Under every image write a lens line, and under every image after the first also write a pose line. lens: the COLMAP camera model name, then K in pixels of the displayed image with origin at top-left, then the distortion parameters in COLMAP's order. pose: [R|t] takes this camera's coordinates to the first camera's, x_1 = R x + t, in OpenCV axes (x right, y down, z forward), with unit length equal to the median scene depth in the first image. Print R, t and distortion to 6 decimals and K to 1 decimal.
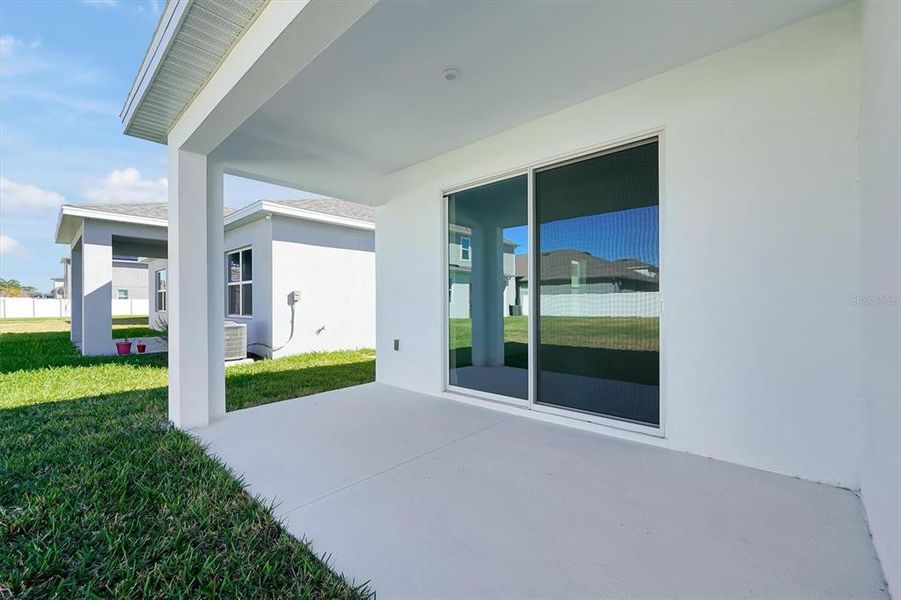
lens RADIAL K [[371.6, 0, 450.7], [0, 371.6, 308.0], [0, 0, 1]] dist [0.000461, 0.000025]
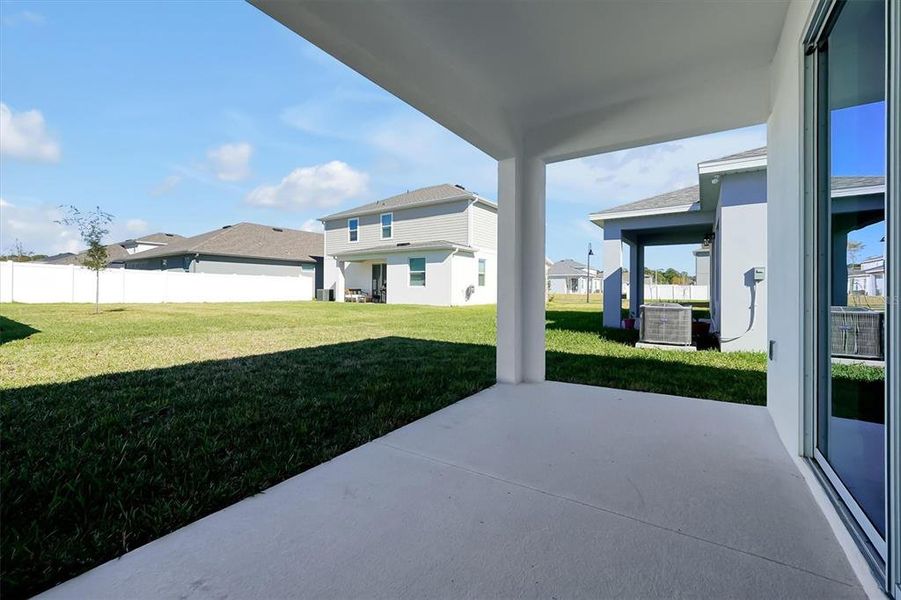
lens RADIAL K [[377.5, 0, 449.2], [0, 377.5, 287.1], [0, 0, 1]] dist [0.001122, 0.000070]
pose [[0.139313, -0.001441, -0.990247, 0.357640], [-0.002941, 0.999994, -0.001869, -0.002947], [0.990244, 0.003172, 0.139307, 0.377368]]
